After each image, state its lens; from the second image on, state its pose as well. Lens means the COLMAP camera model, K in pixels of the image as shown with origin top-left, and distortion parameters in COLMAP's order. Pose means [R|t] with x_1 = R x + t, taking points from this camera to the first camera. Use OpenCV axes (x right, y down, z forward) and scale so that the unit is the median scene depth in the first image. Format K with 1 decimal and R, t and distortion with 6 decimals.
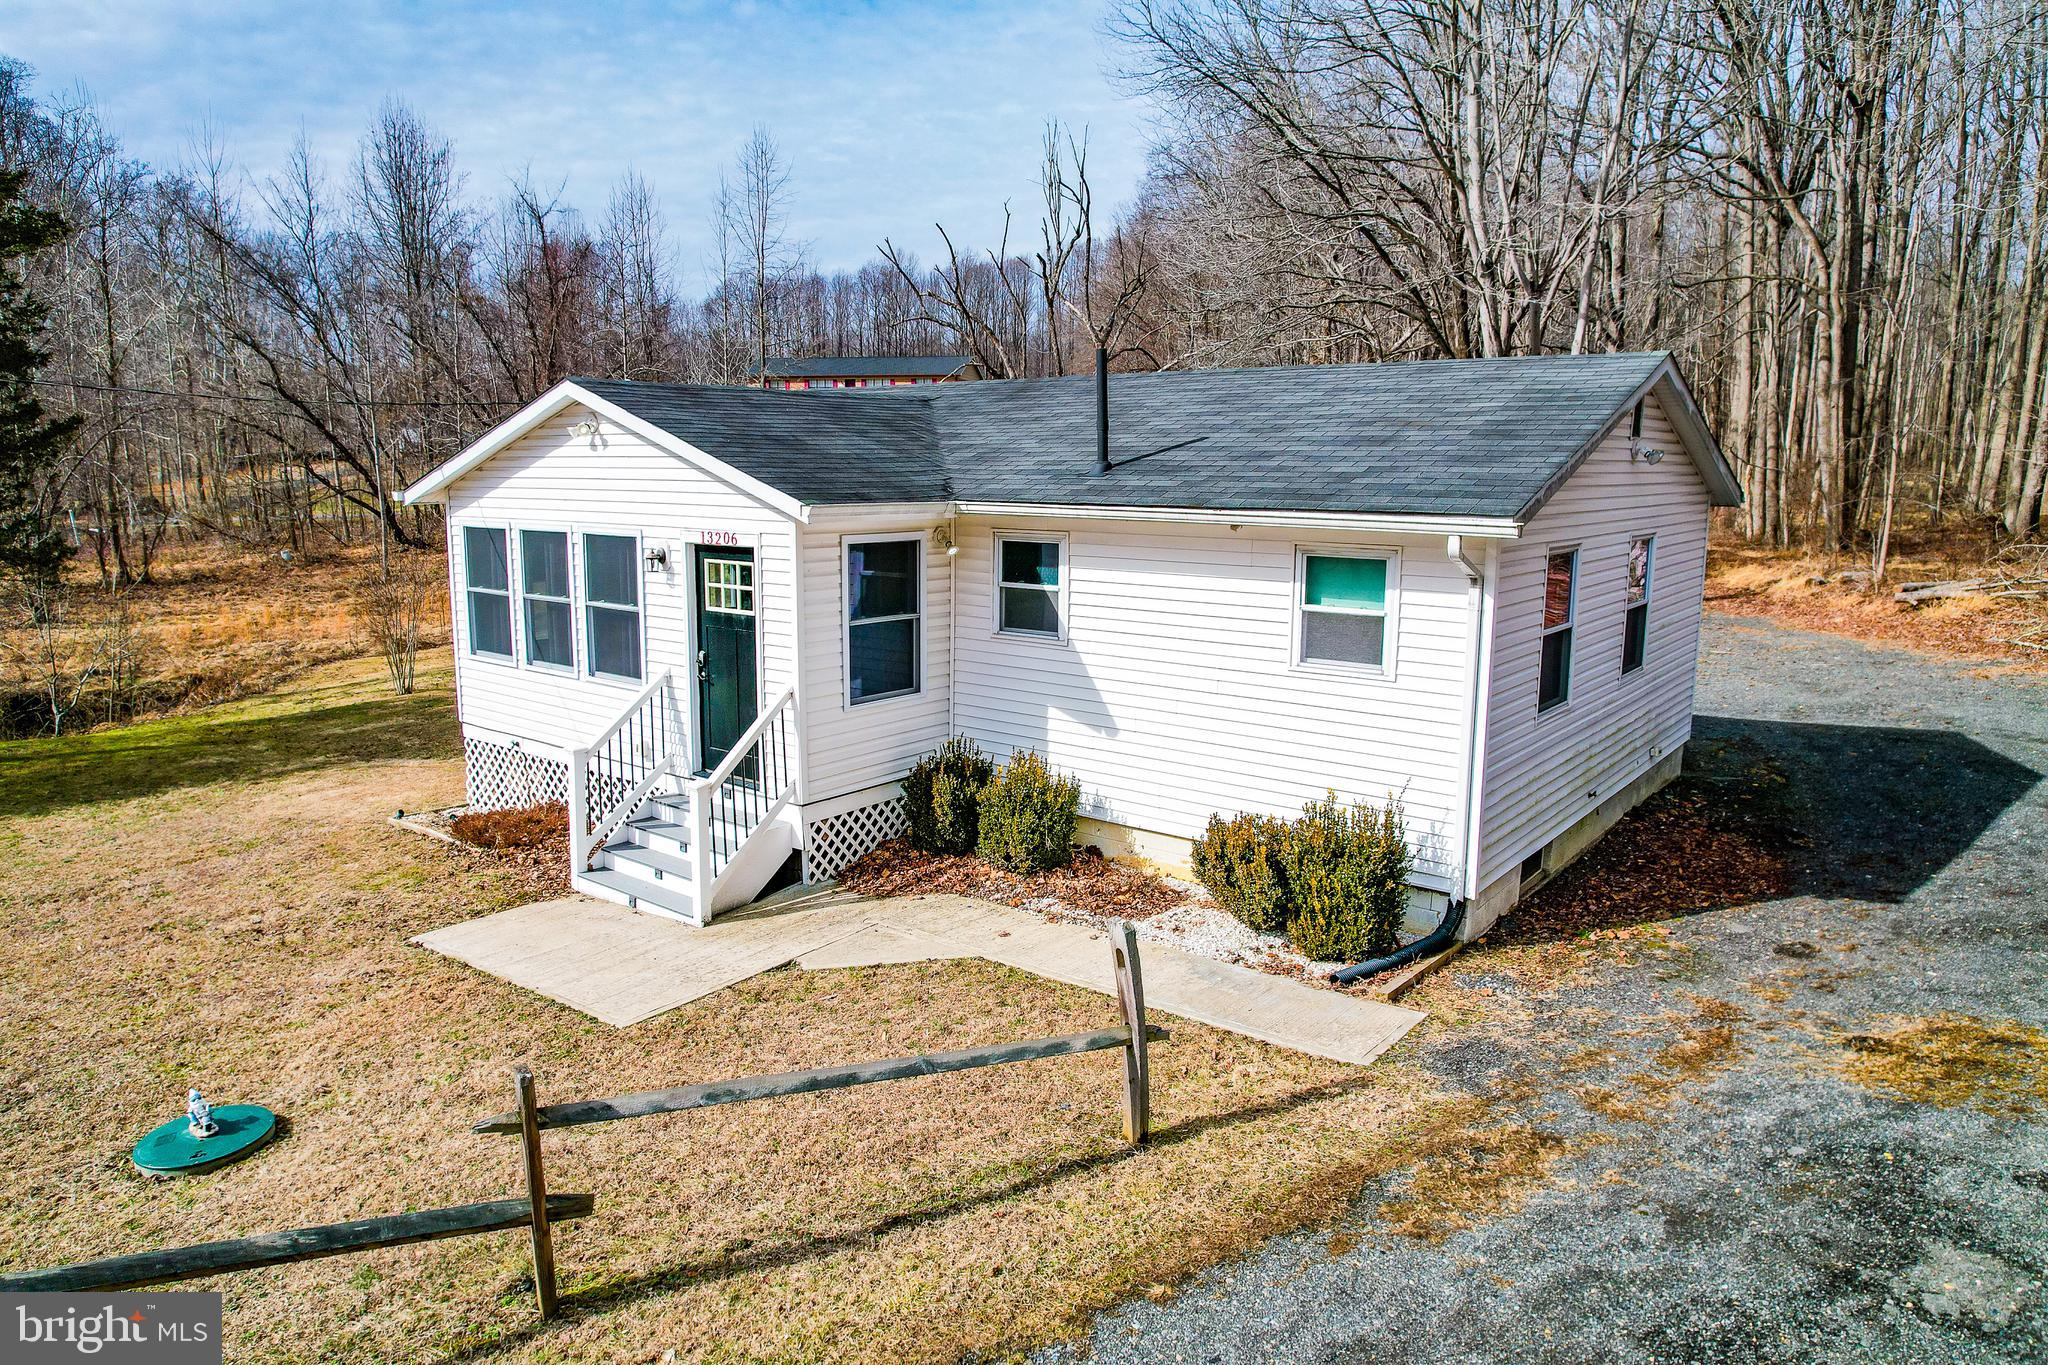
lens RADIAL K [[1314.5, 0, 1024.0], [0, 1314.5, 682.5], [0, 0, 1]] dist [-0.077404, 0.071858]
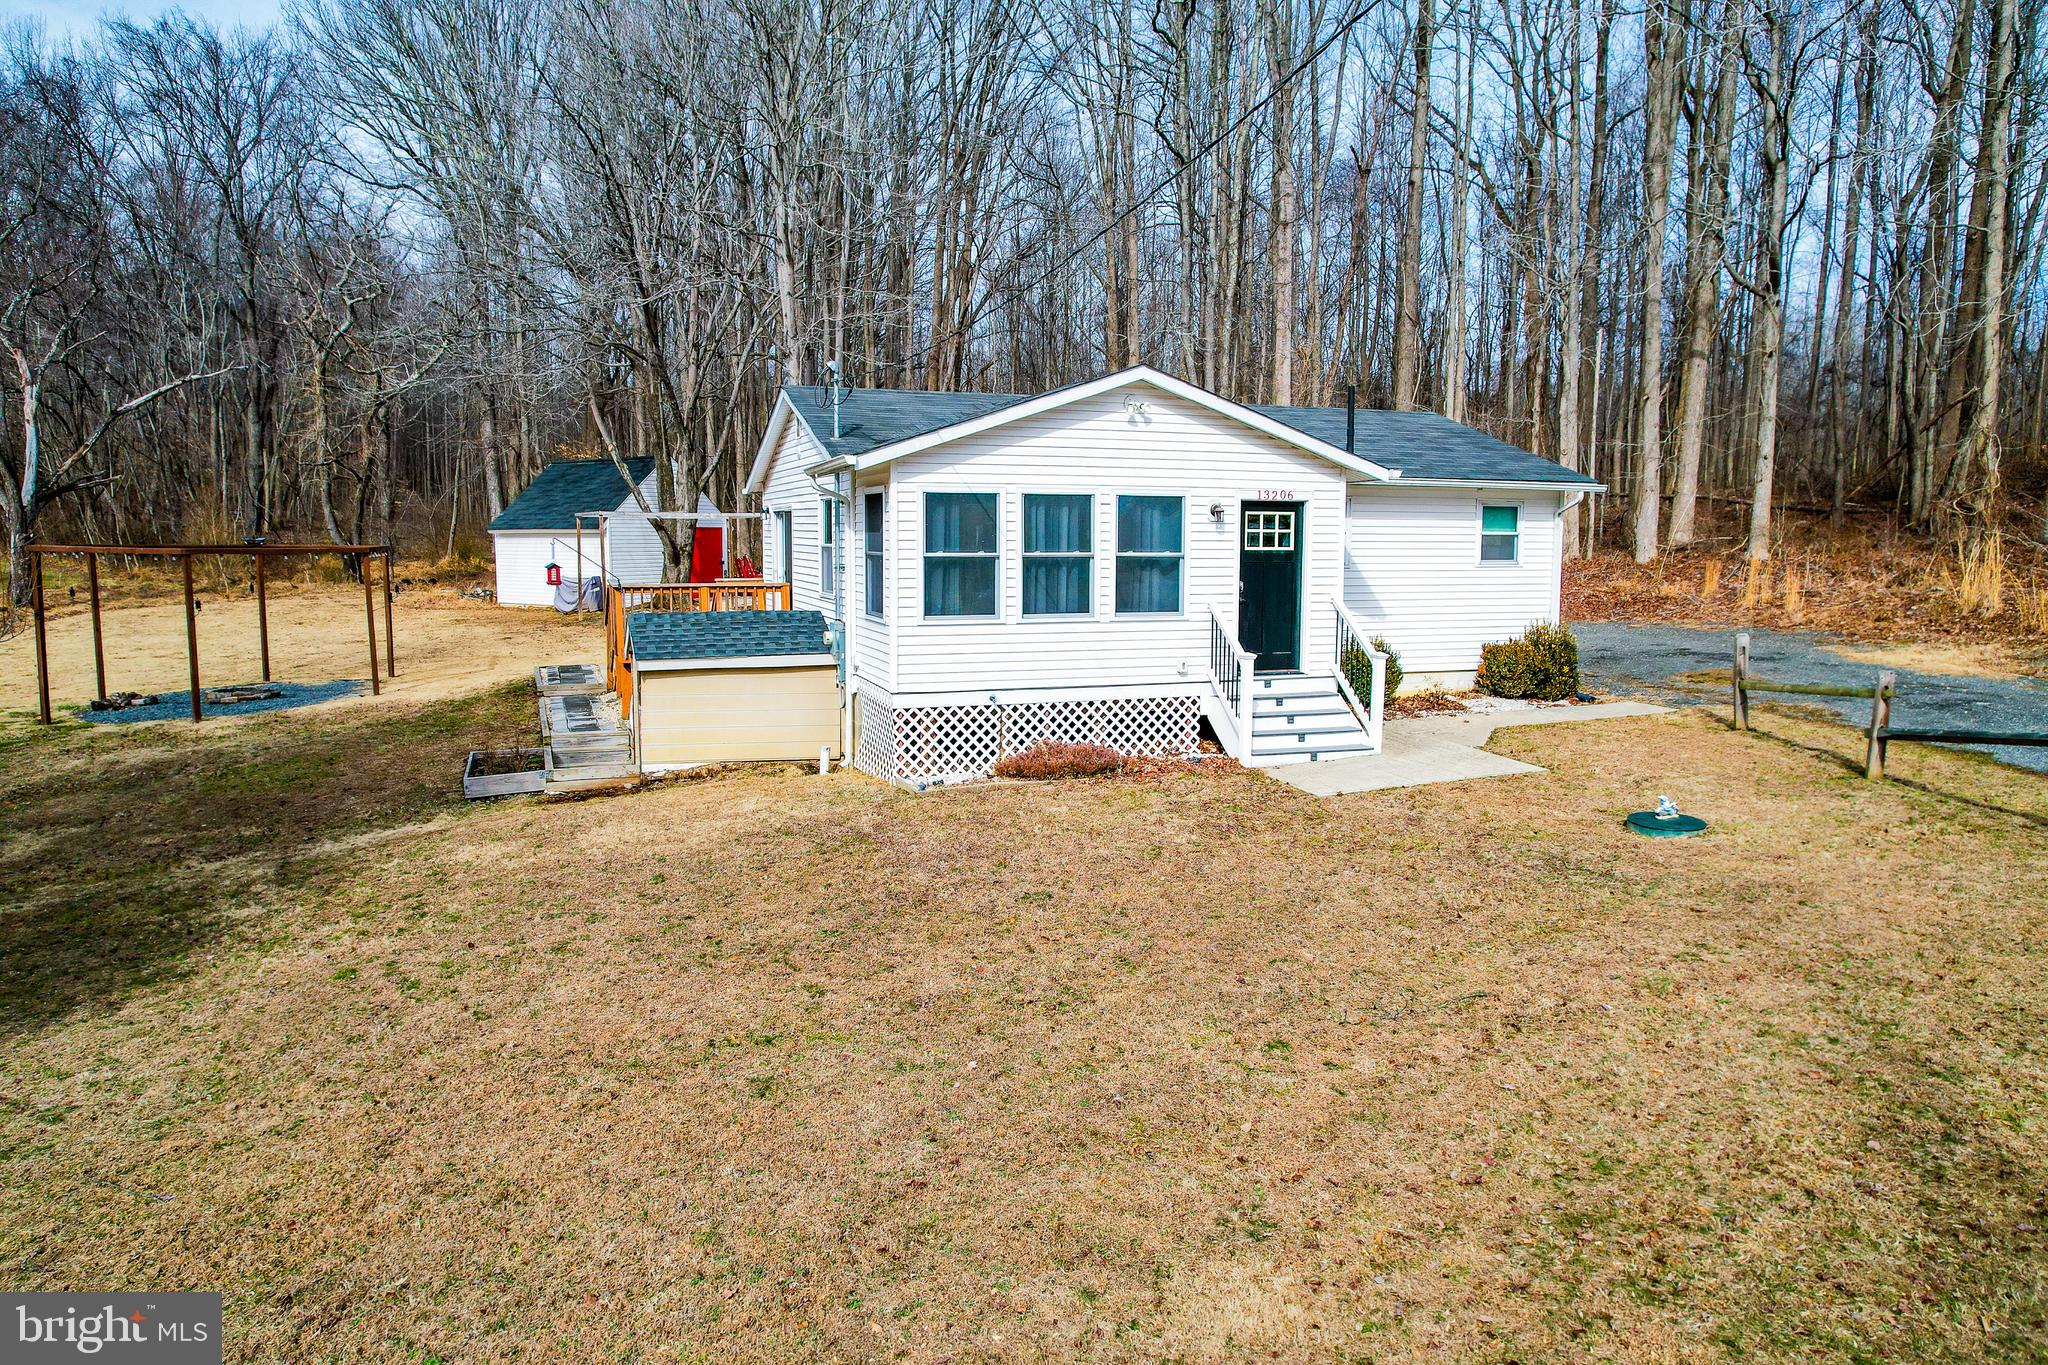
lens RADIAL K [[1314.5, 0, 1024.0], [0, 1314.5, 682.5], [0, 0, 1]] dist [-0.077404, 0.071858]
pose [[0.523413, -0.097221, 0.846515, -1.519688], [0.142448, 0.989472, 0.025562, 0.012223], [-0.840088, 0.107205, 0.531751, 0.495297]]
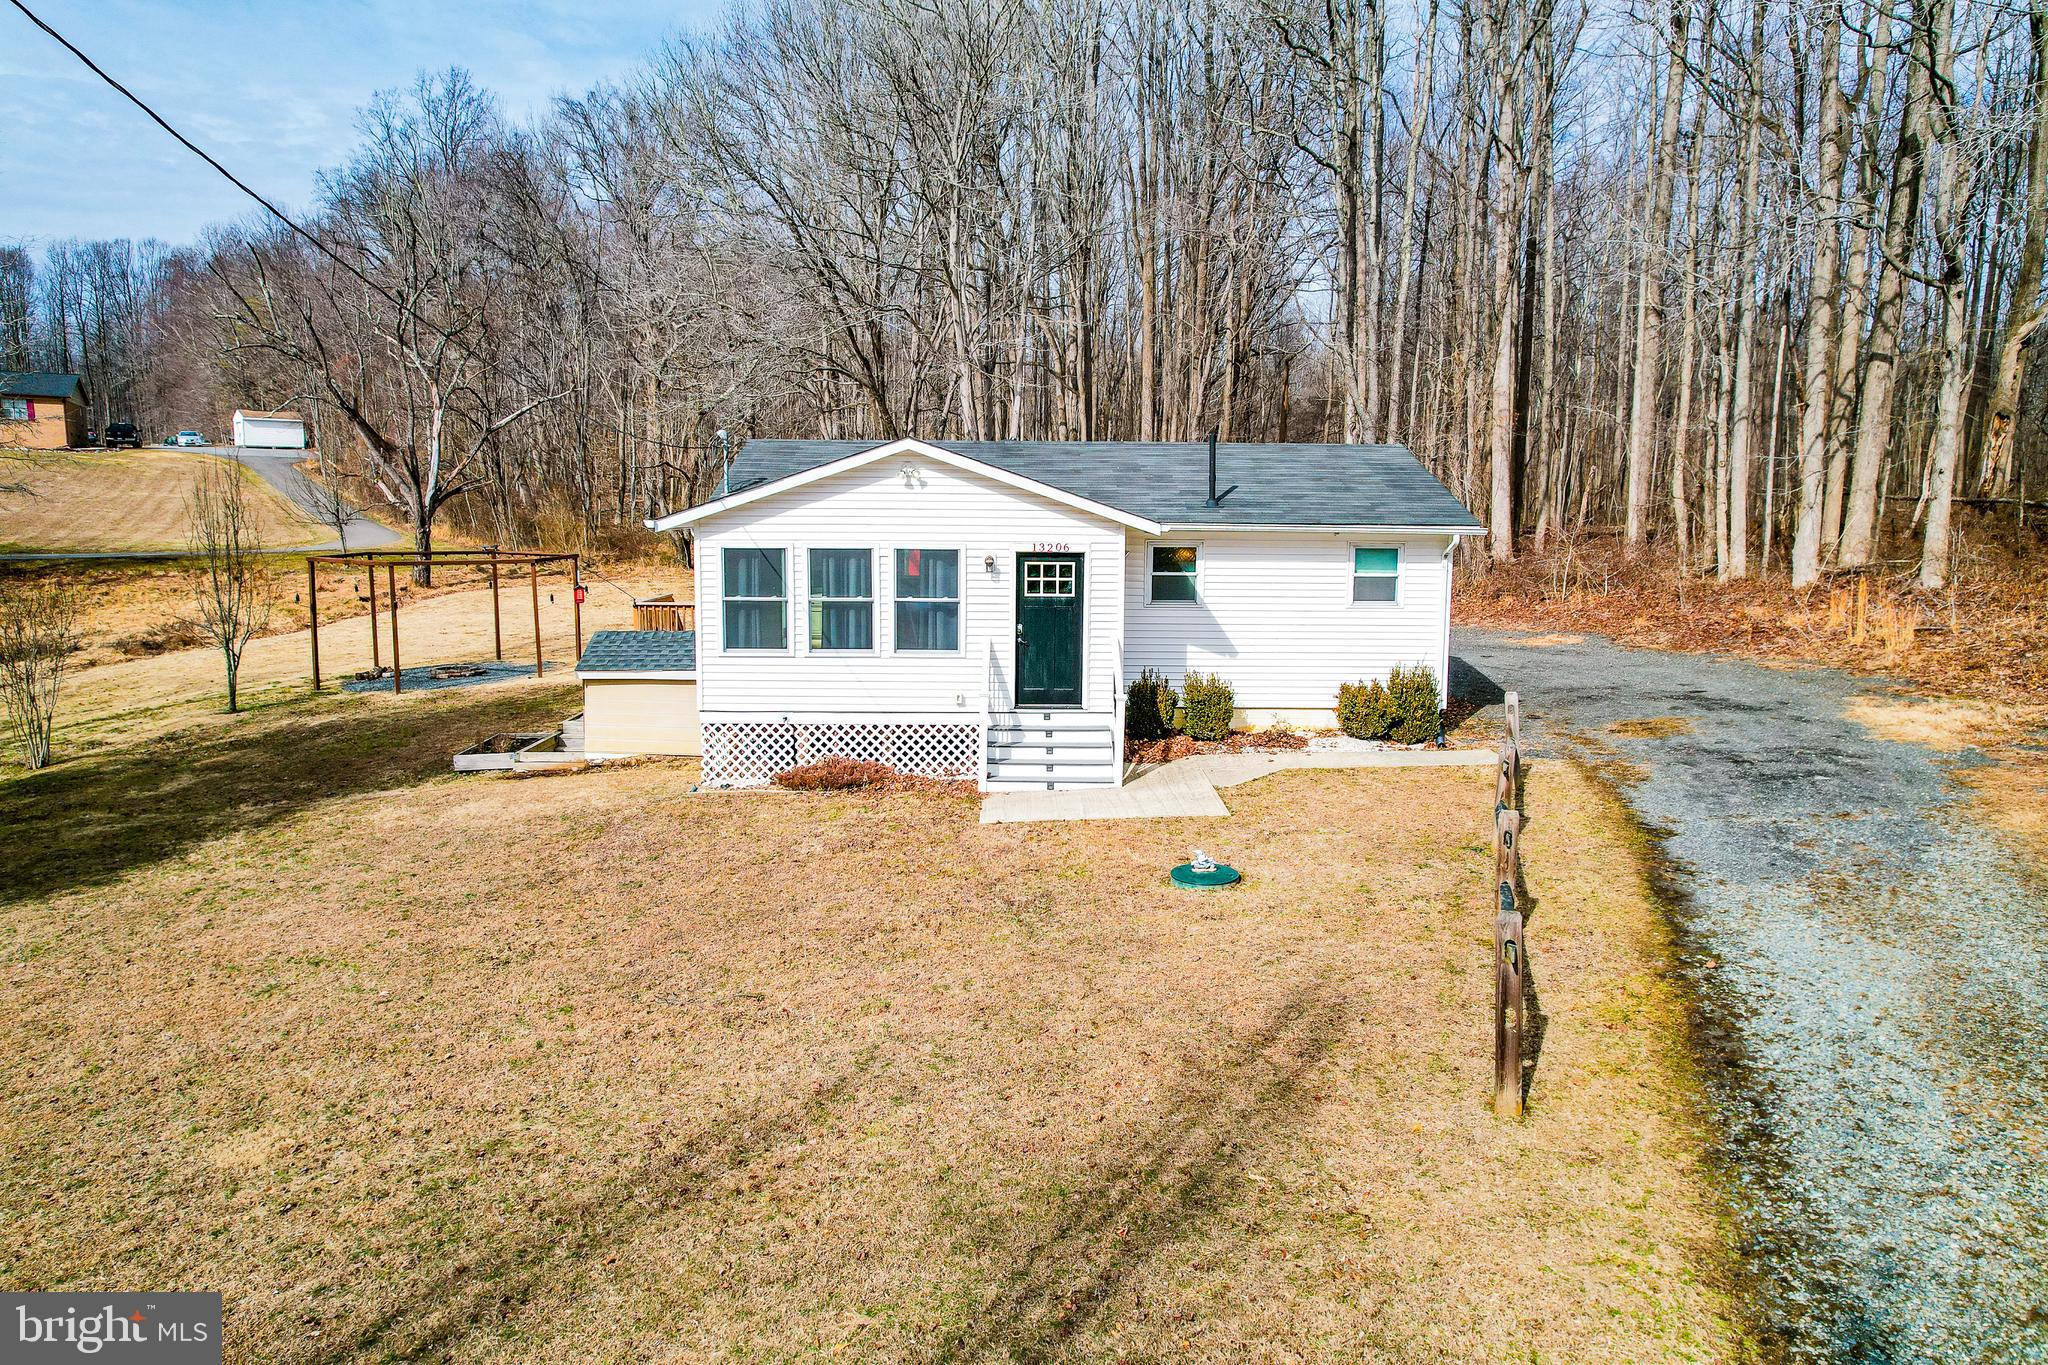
lens RADIAL K [[1314.5, 0, 1024.0], [0, 1314.5, 682.5], [0, 0, 1]] dist [-0.077404, 0.071858]
pose [[0.770132, -0.083937, 0.632338, -1.208394], [0.104042, 0.994559, 0.005304, 0.034583], [-0.629342, 0.061706, 0.774674, -0.155984]]
